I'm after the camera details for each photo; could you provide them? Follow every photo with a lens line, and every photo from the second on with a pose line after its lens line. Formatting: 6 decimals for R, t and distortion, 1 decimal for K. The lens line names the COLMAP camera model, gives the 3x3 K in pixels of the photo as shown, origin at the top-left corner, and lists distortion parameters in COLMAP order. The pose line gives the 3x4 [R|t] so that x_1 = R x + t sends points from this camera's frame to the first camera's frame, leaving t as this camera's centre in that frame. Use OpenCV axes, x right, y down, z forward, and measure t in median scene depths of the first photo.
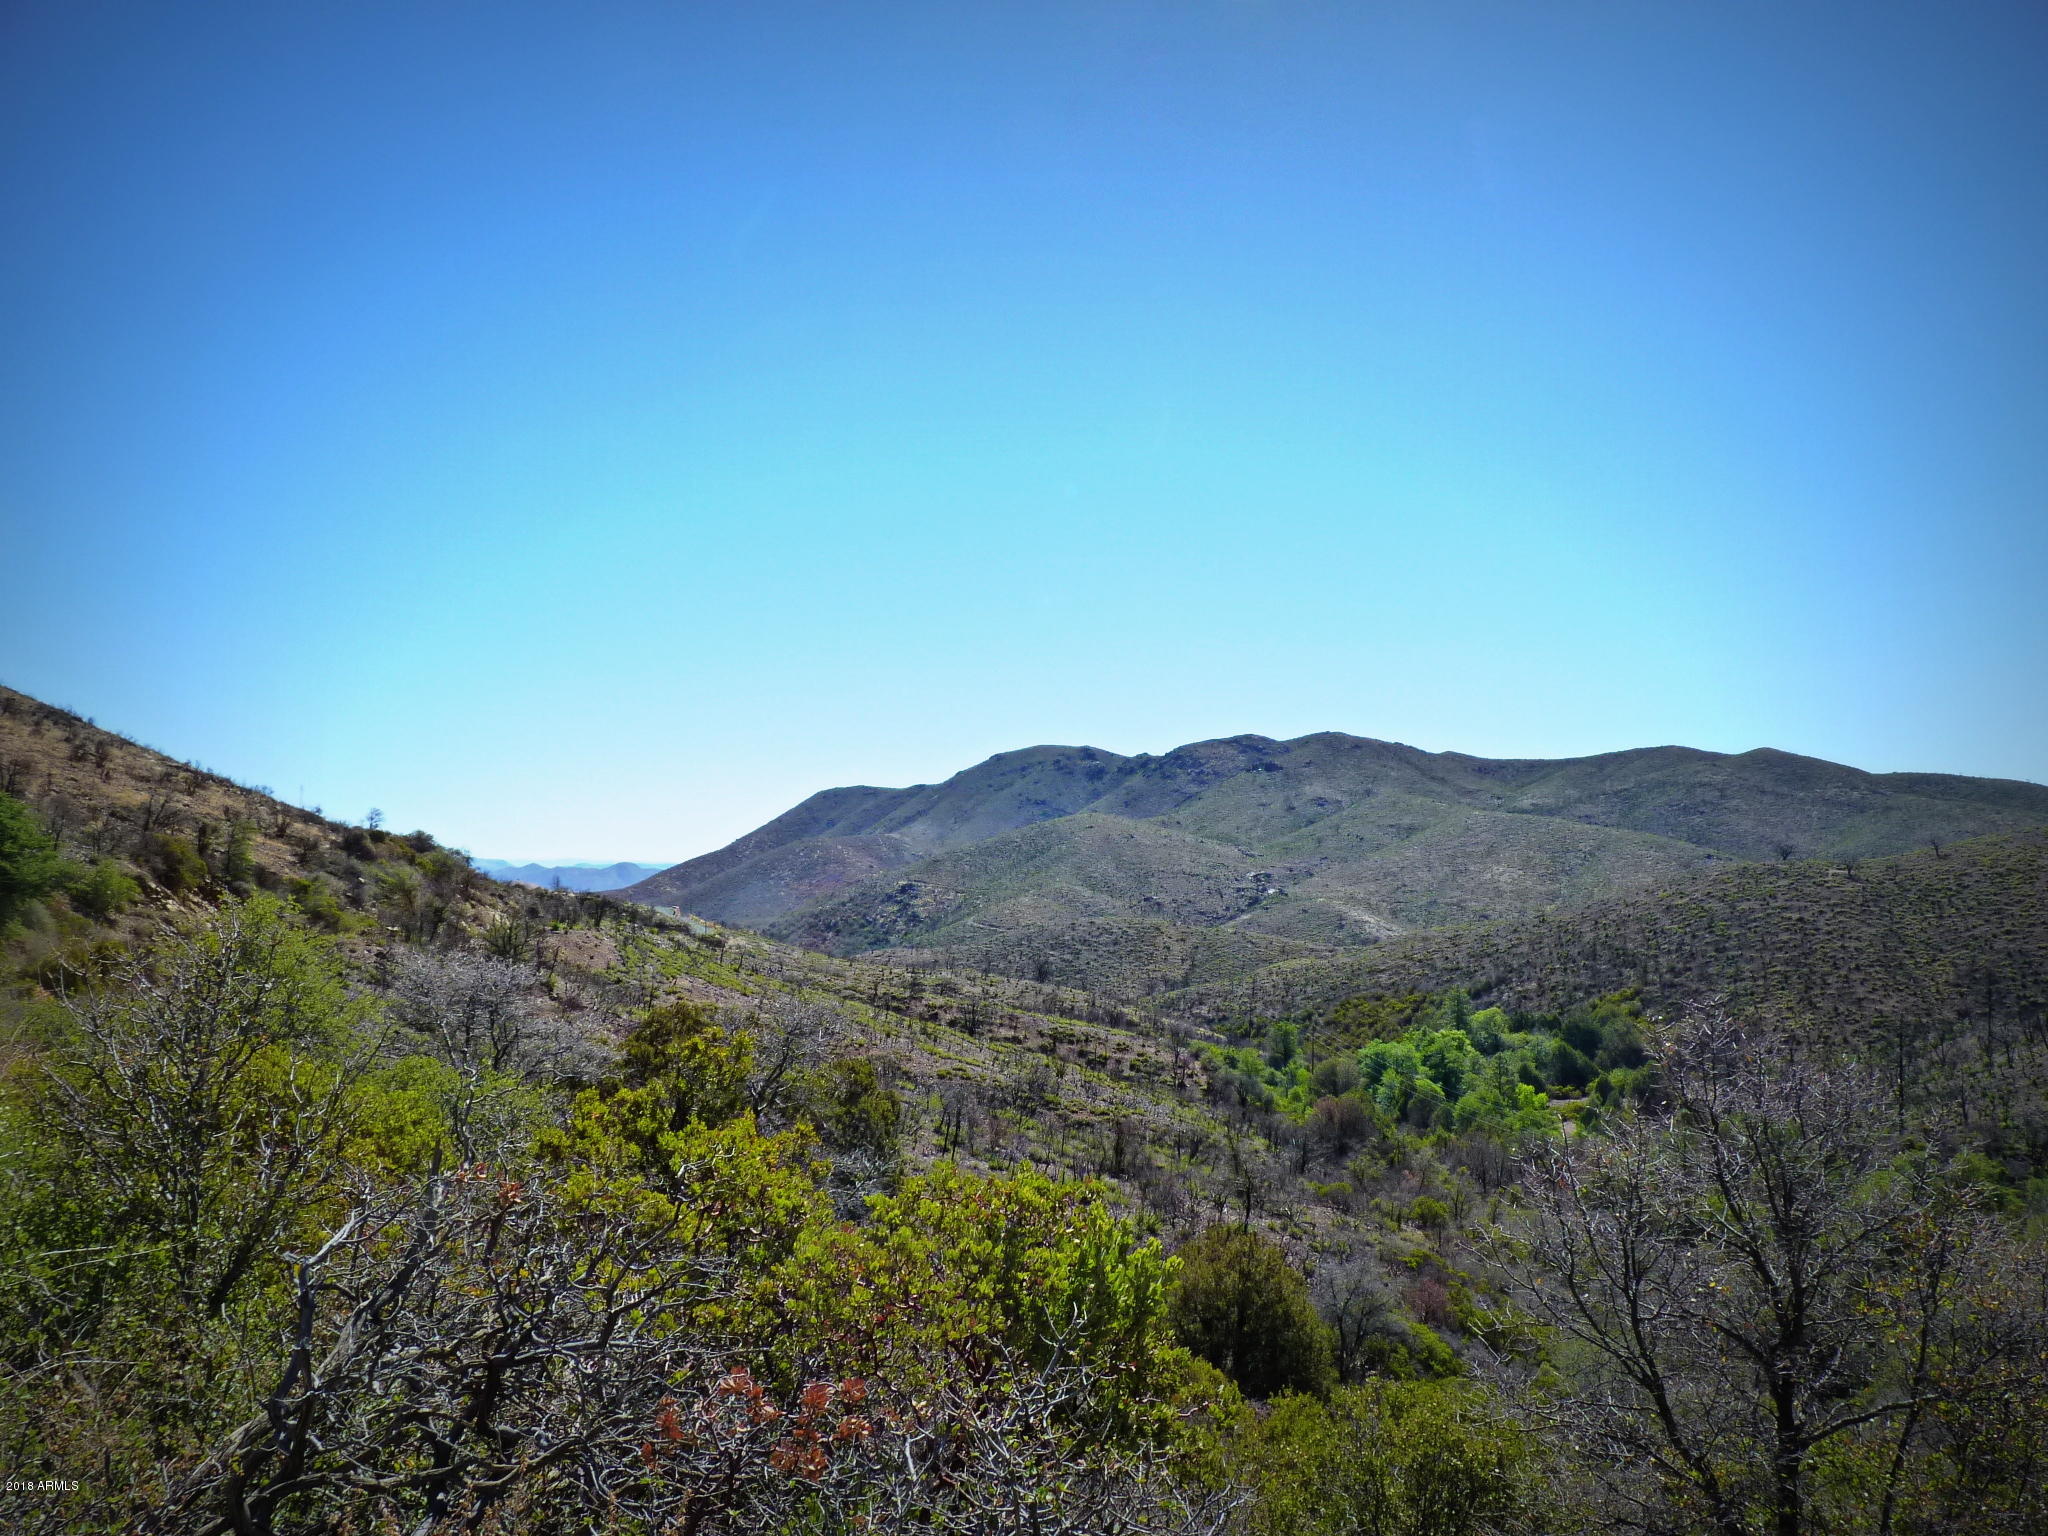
lens RADIAL K [[1641.6, 0, 1019.8], [0, 1641.6, 770.3], [0, 0, 1]] dist [-0.022911, 0.007733]
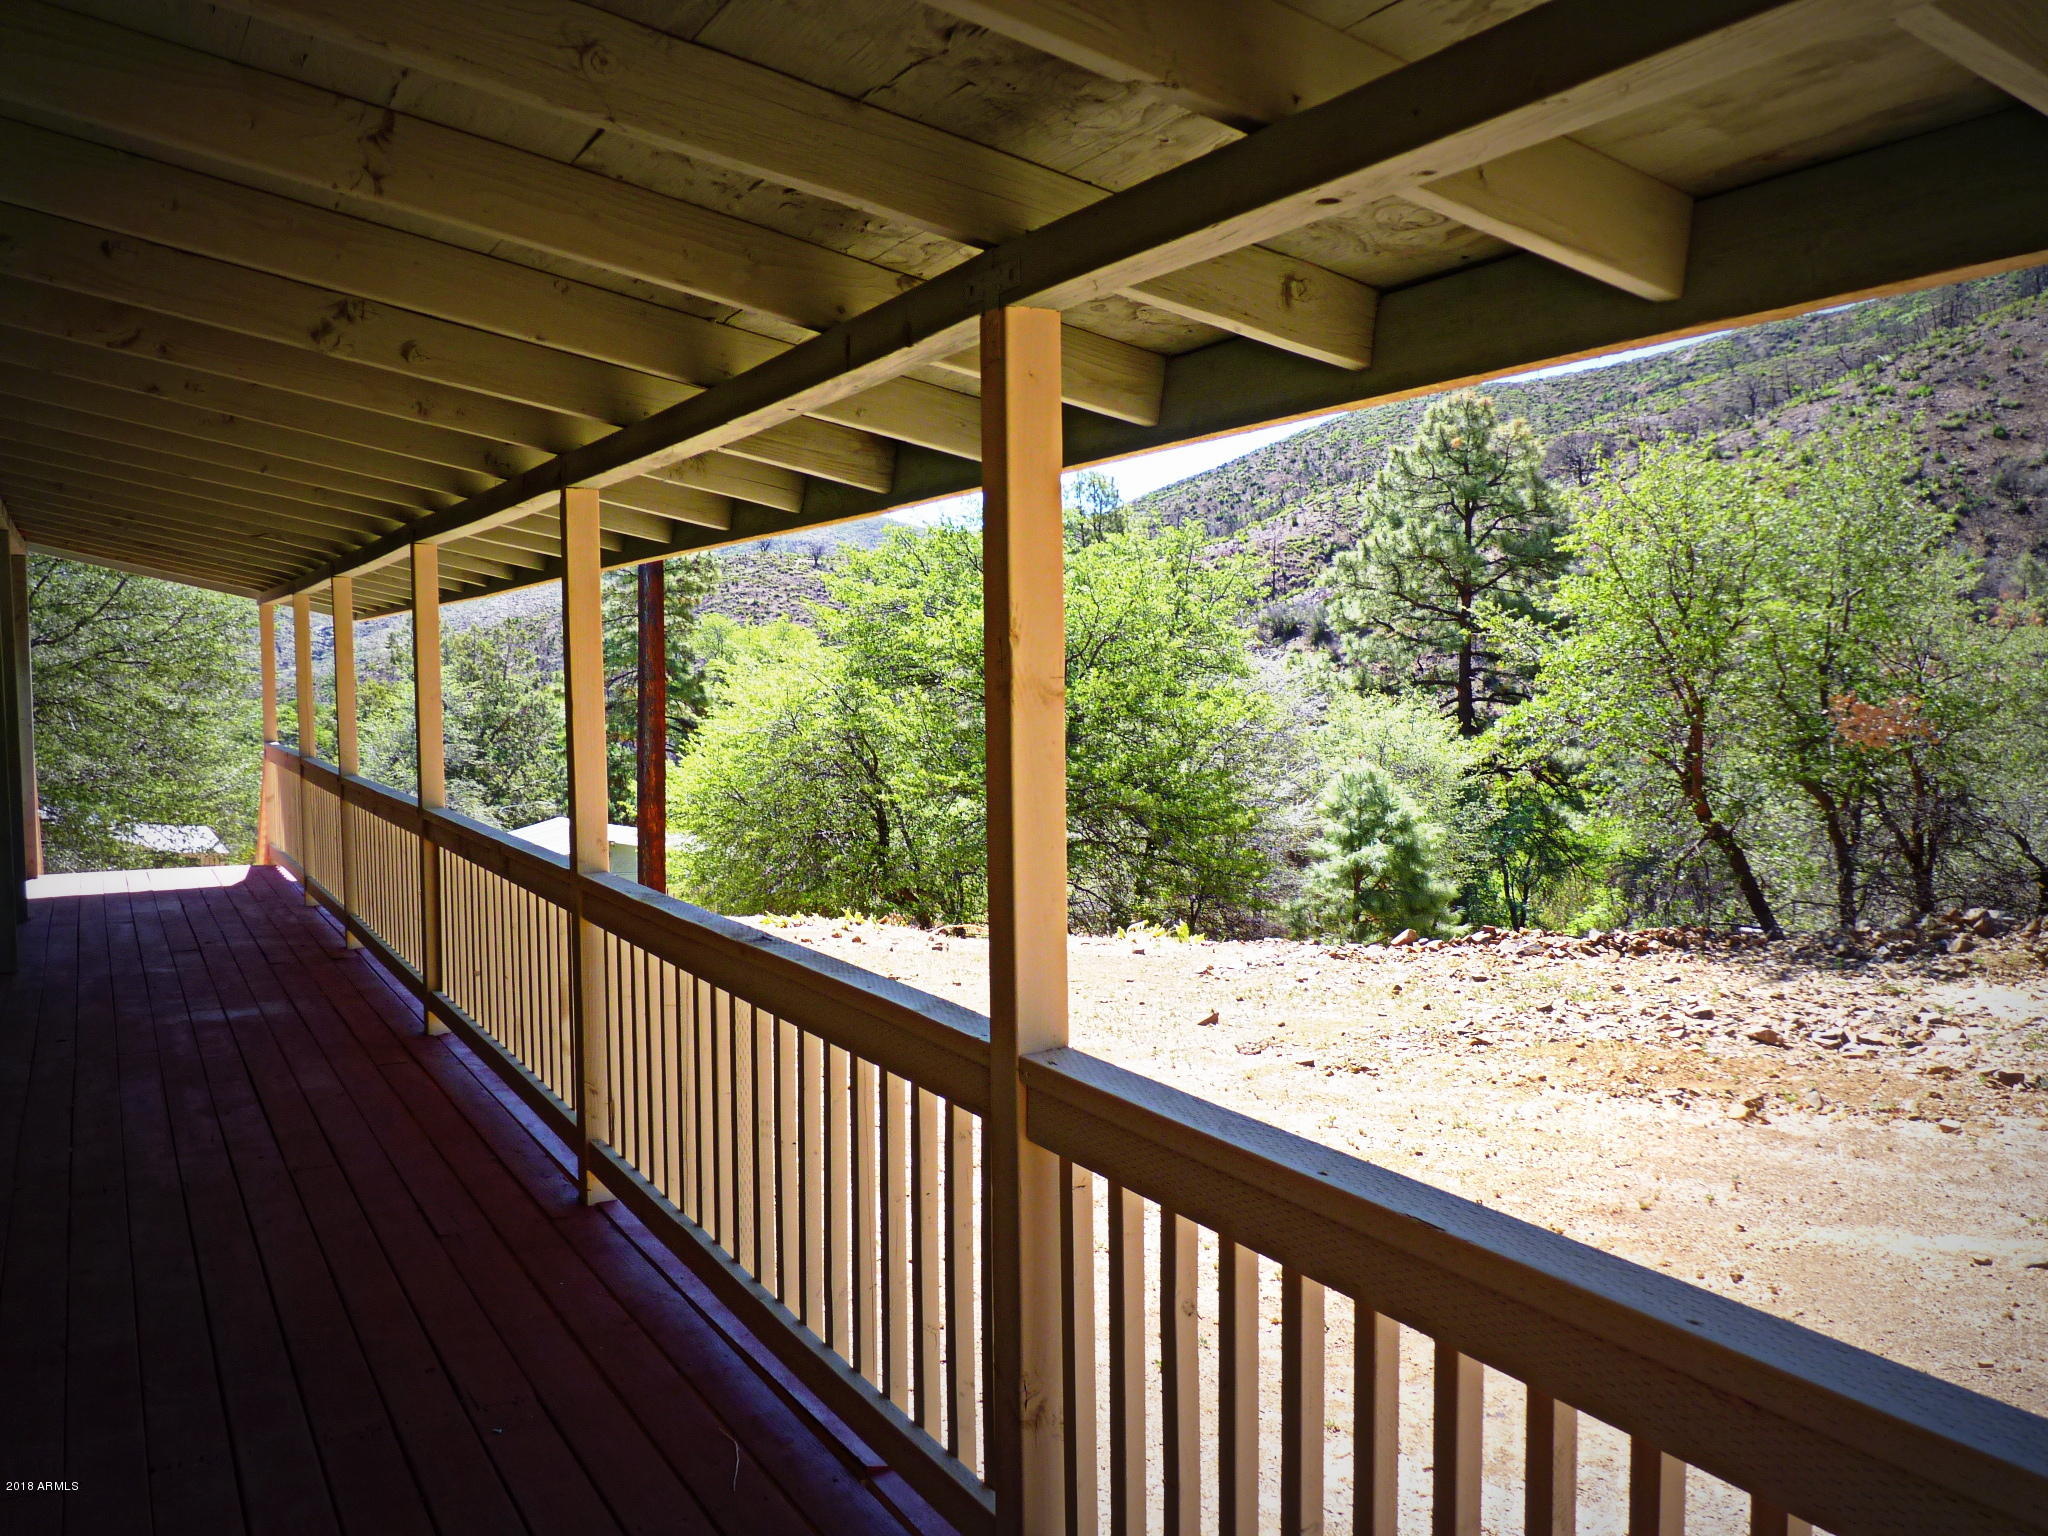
lens RADIAL K [[1641.6, 0, 1015.3], [0, 1641.6, 768.3], [0, 0, 1]] dist [-0.022911, 0.007733]
pose [[0.884496, -0.034904, 0.465240, 0.282663], [-0.023375, 0.992630, 0.118911, 0.117478], [-0.465962, -0.116051, 0.877161, 0.150827]]
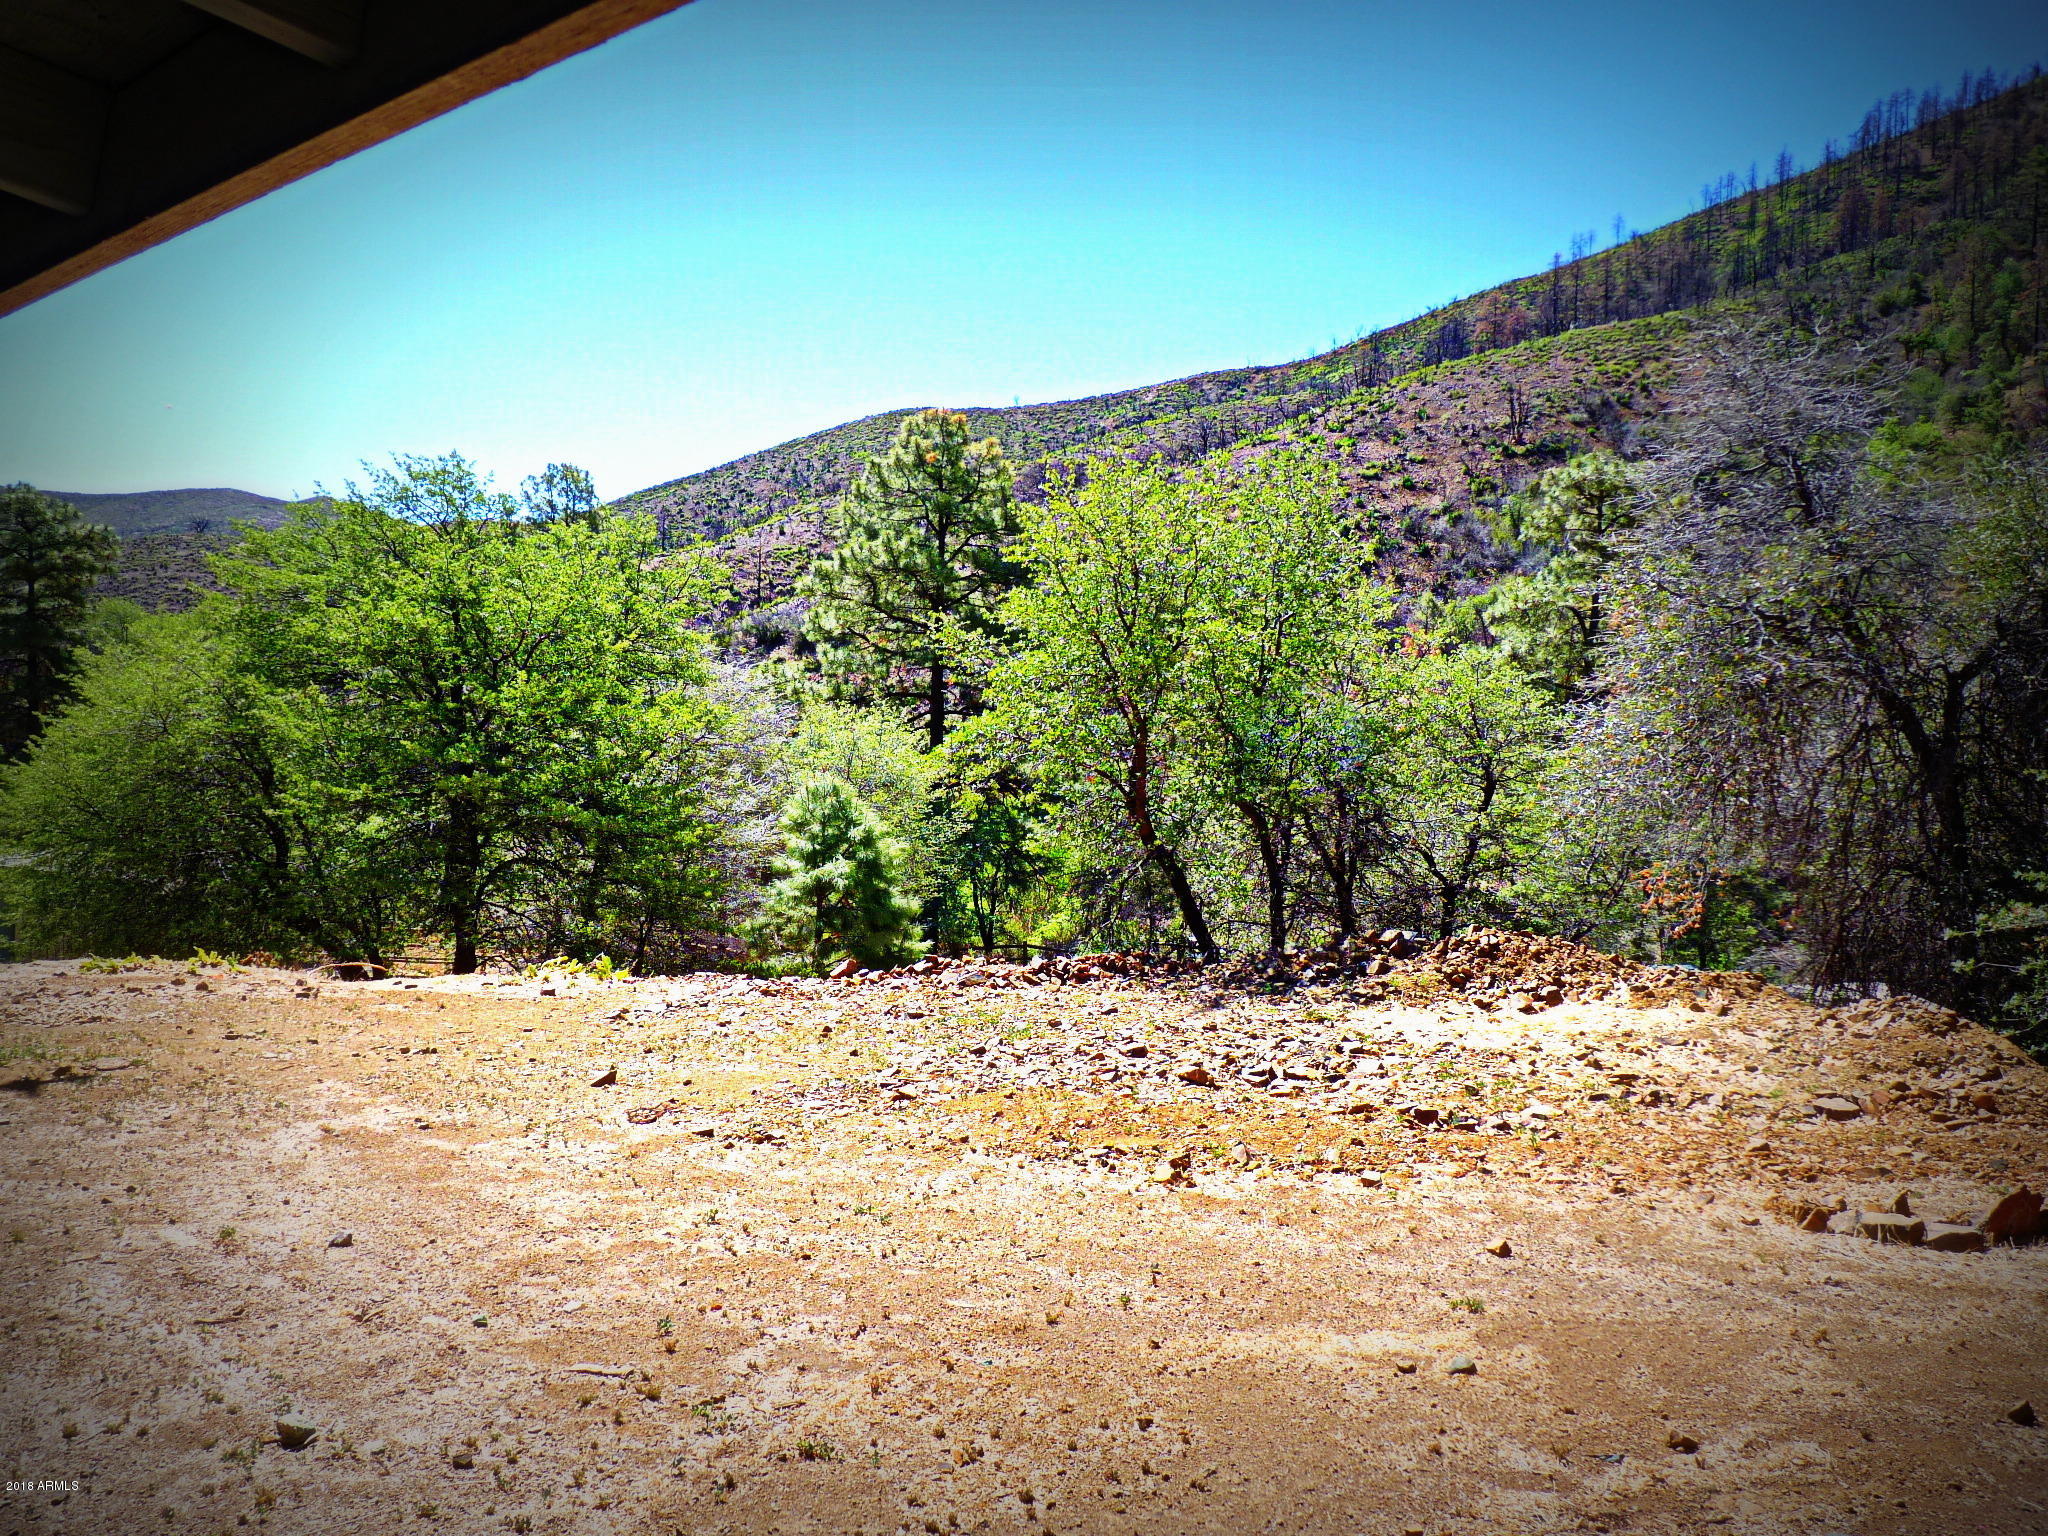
lens RADIAL K [[1641.6, 0, 1021.2], [0, 1641.6, 765.0], [0, 0, 1]] dist [-0.022911, 0.007733]
pose [[0.698081, -0.022789, 0.715656, 0.287969], [-0.067603, 0.992931, 0.097561, 0.117706], [-0.712821, -0.116486, 0.691605, 0.154381]]
